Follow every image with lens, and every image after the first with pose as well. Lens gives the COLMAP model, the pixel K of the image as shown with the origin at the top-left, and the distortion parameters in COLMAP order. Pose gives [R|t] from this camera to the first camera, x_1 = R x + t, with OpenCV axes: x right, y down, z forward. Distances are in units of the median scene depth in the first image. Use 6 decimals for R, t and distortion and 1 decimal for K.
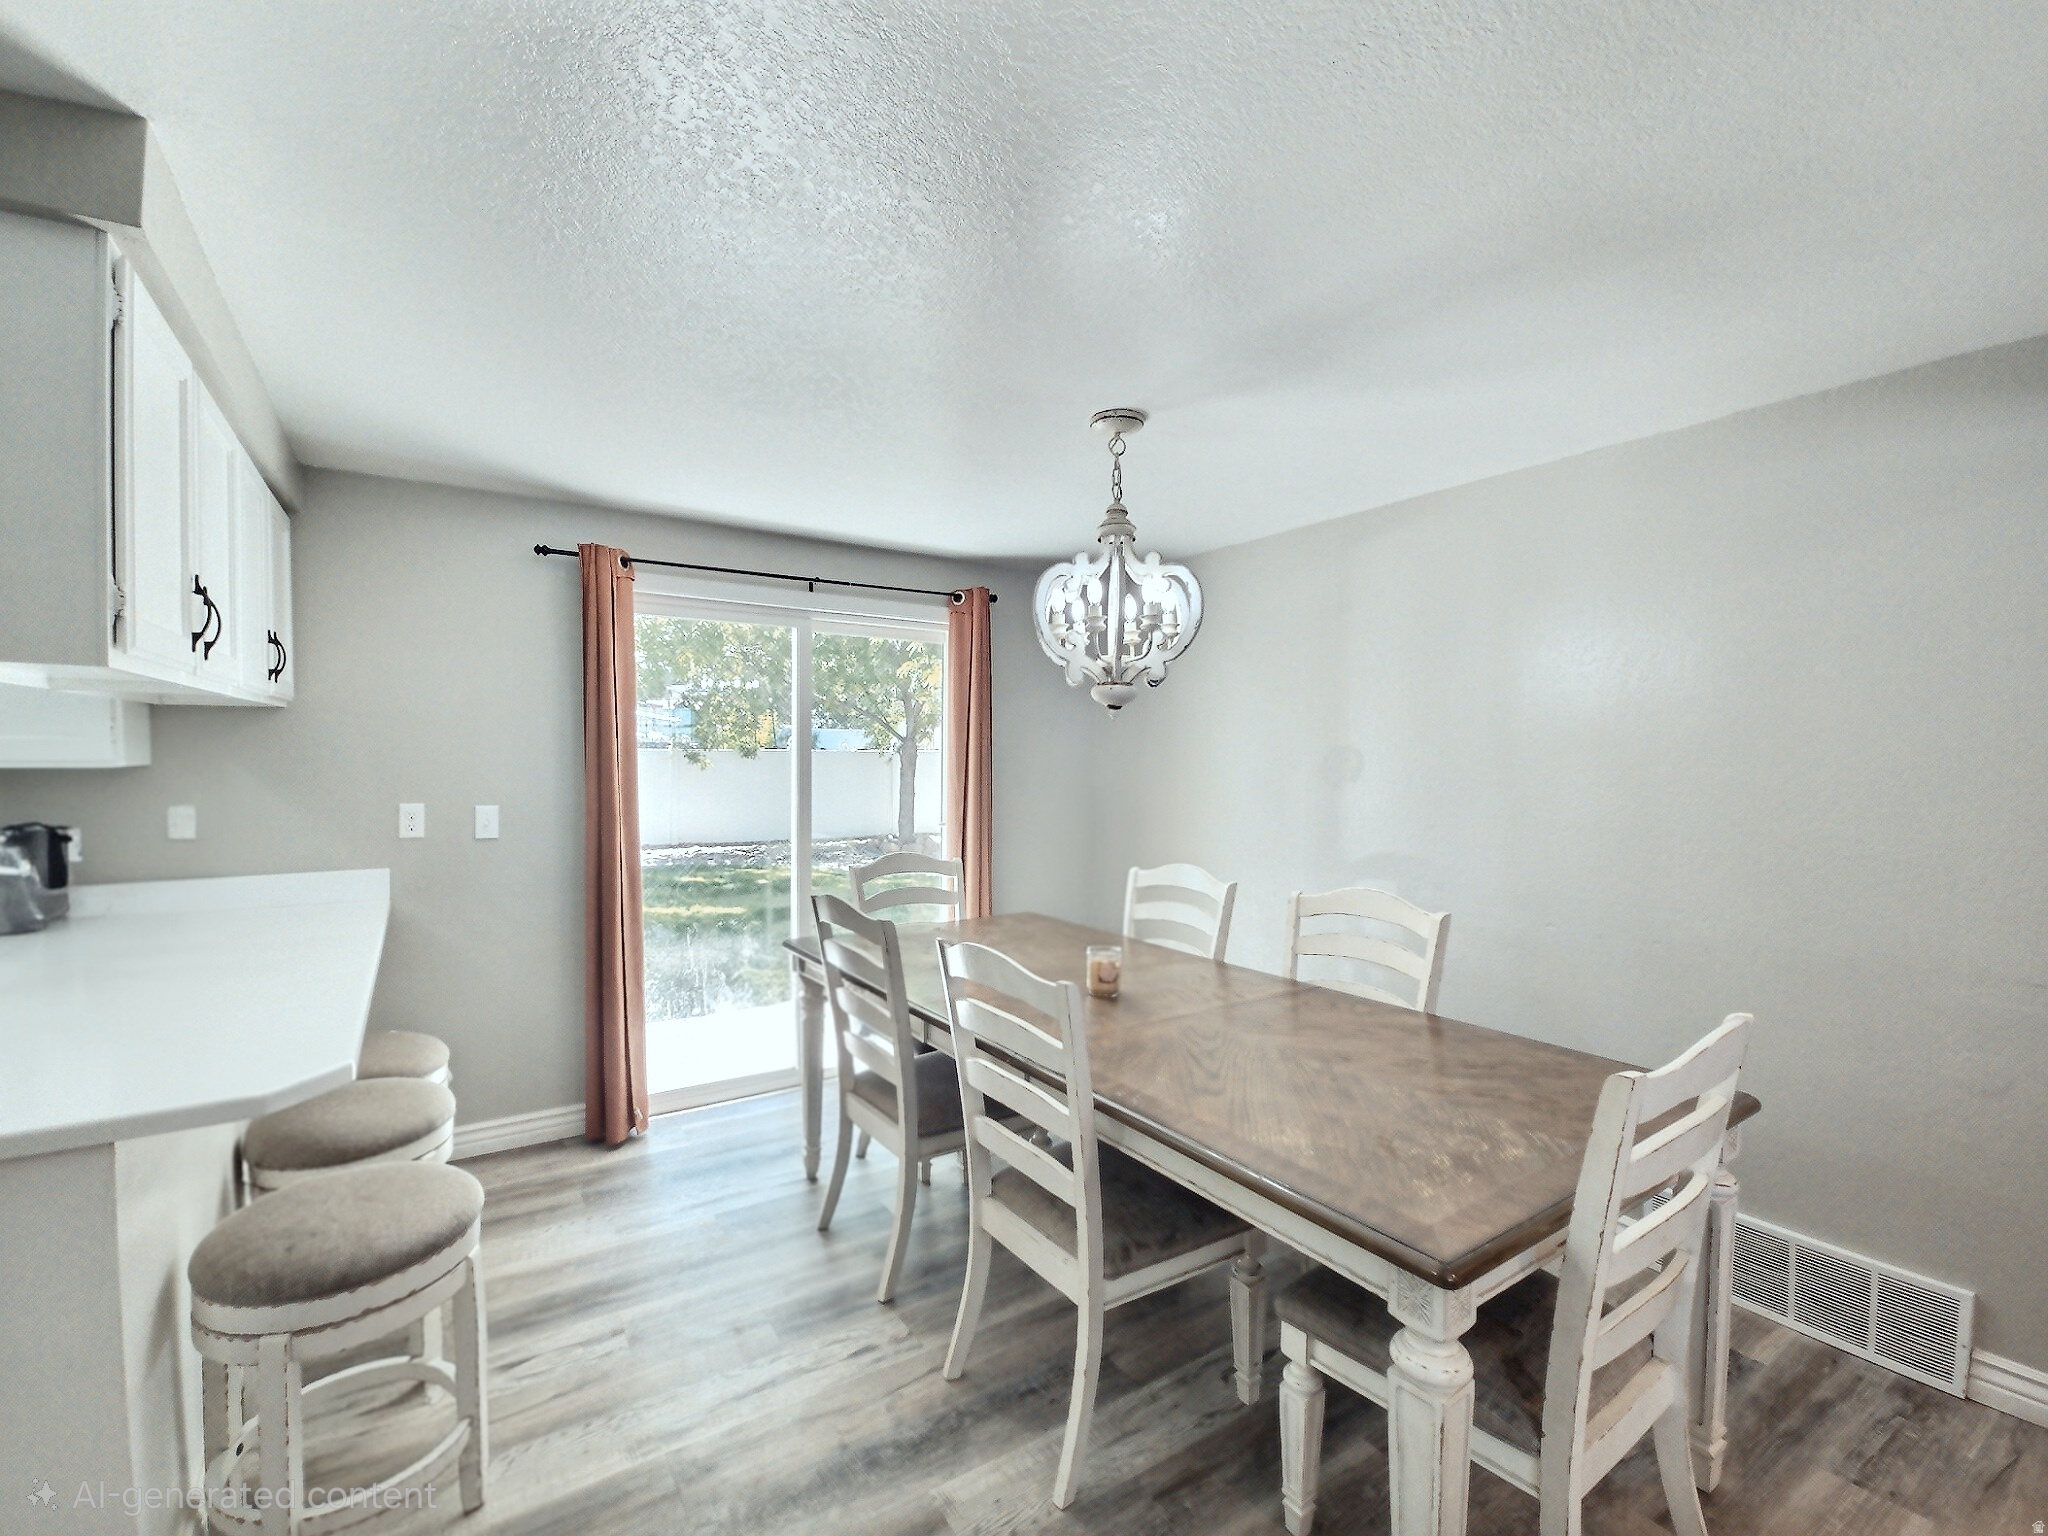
lens RADIAL K [[895.4, 0, 1024.0], [0, 895.4, 768.0], [0, 0, 1]] dist [-0.000072, 0.000024]
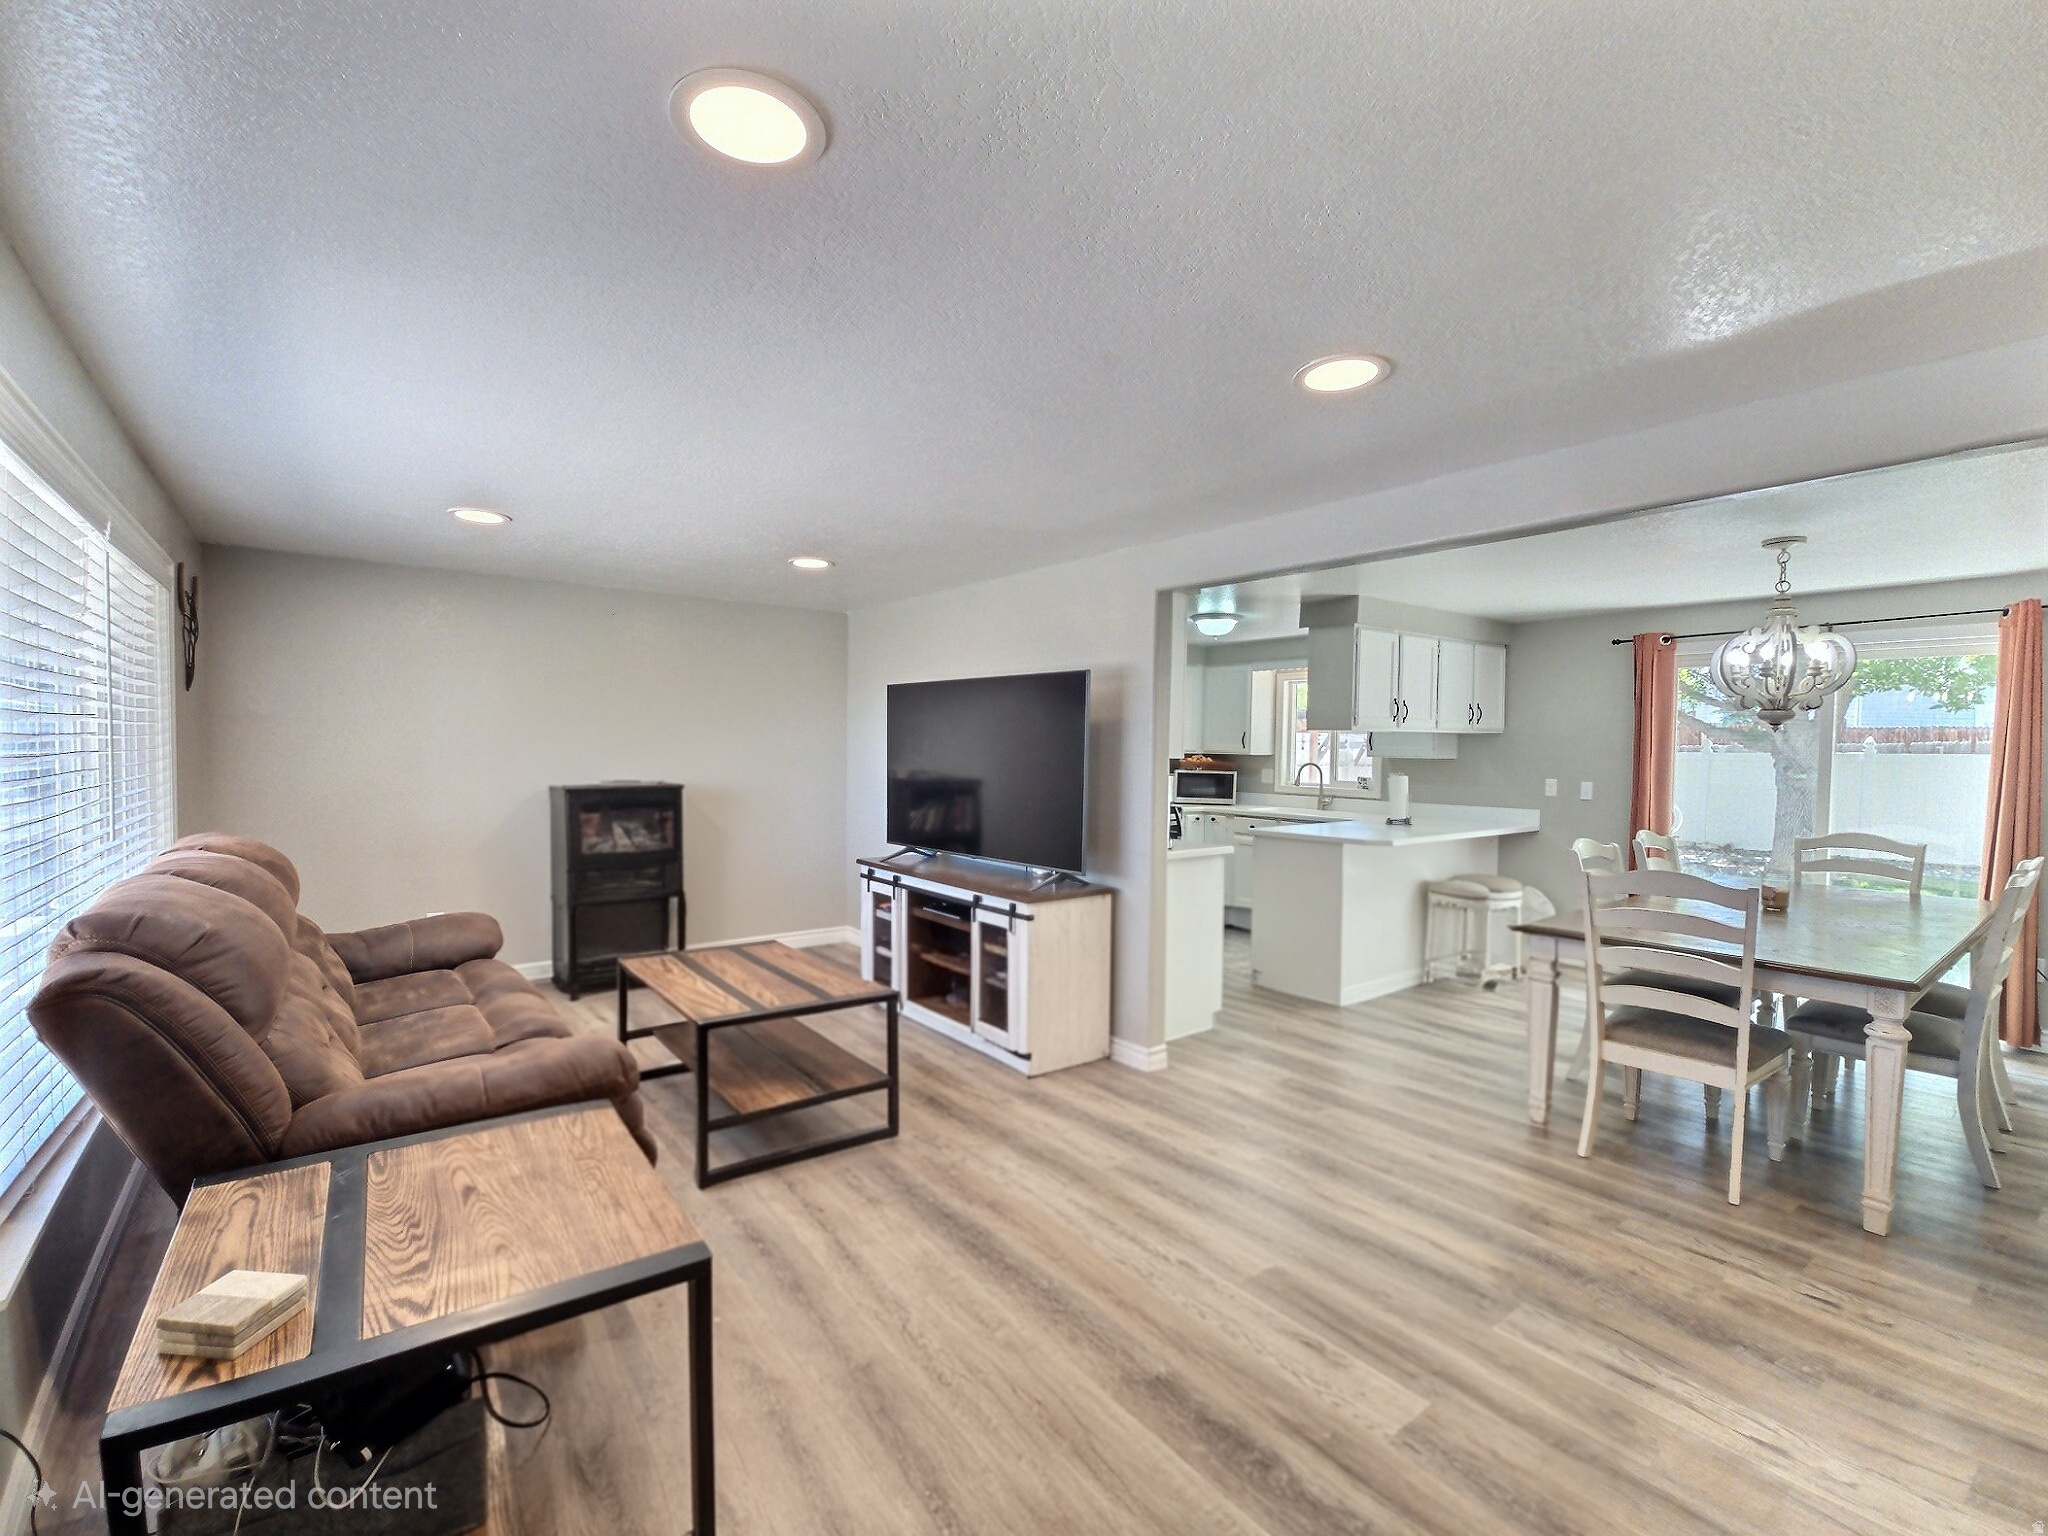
lens RADIAL K [[895.4, 0, 1024.0], [0, 895.4, 768.0], [0, 0, 1]] dist [-0.000072, 0.000024]
pose [[0.064876, 0.030417, -0.997430, 1.158572], [-0.018693, 0.999397, 0.029261, -0.020723], [0.997718, 0.016746, 0.065405, -0.285574]]
